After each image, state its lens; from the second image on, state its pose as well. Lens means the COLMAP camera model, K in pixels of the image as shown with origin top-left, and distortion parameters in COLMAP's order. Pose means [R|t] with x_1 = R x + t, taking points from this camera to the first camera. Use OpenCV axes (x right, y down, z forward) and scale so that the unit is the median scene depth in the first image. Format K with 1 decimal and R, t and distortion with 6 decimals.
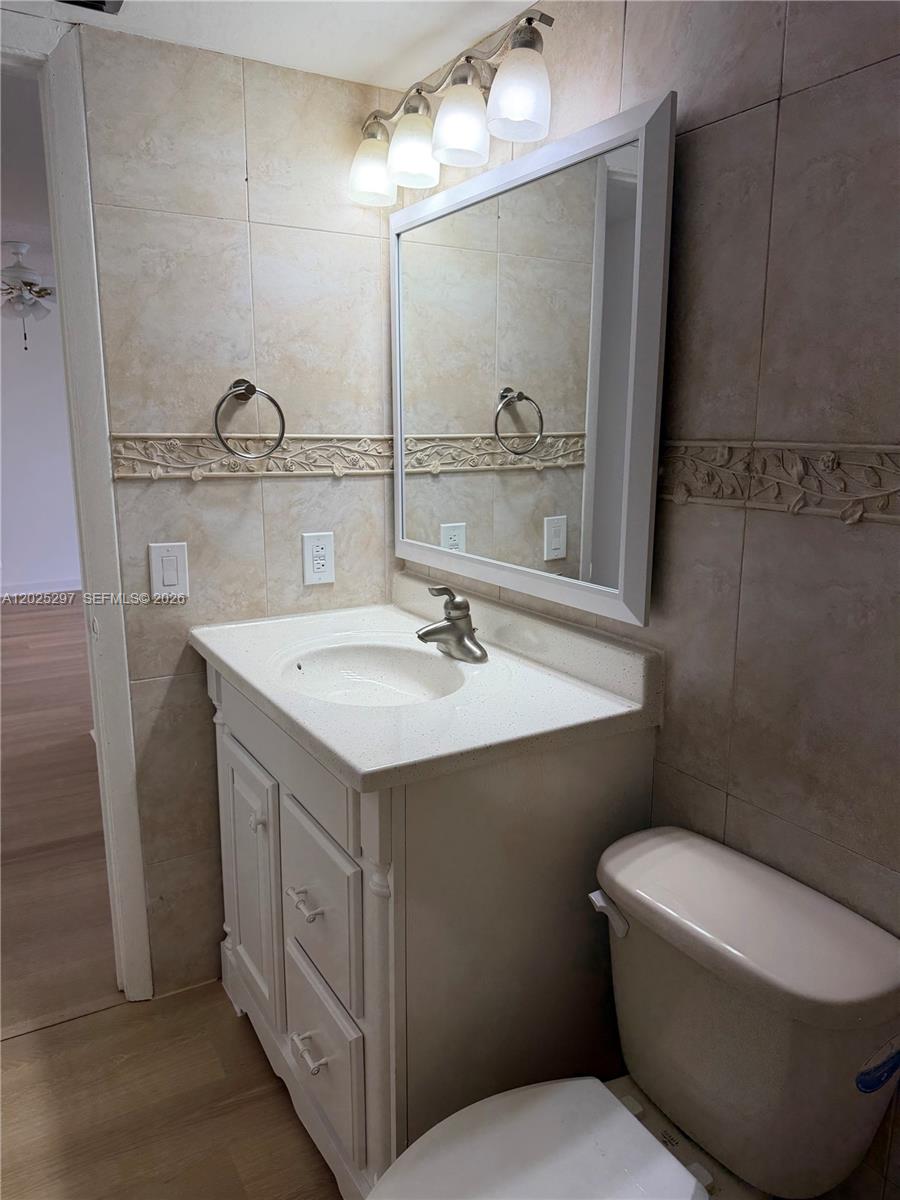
lens RADIAL K [[830.0, 0, 453.7], [0, 830.0, 594.8], [0, 0, 1]] dist [0.074191, -0.000537]
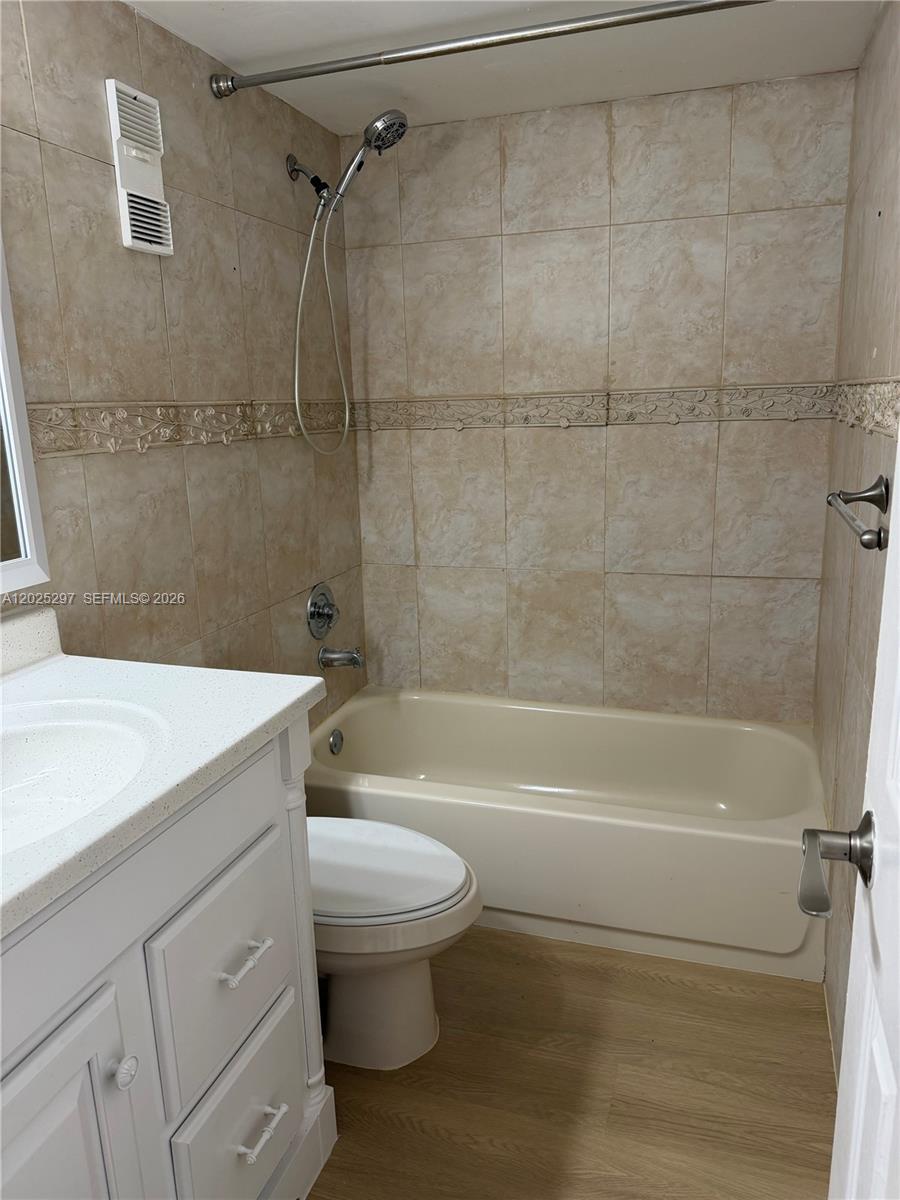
lens RADIAL K [[830.0, 0, 453.7], [0, 830.0, 594.8], [0, 0, 1]] dist [0.074191, -0.000537]
pose [[-0.651789, -0.170592, 0.738965, -1.046297], [0.168081, 0.917650, 0.360094, -0.283873], [-0.739540, 0.358912, -0.569441, 1.420703]]
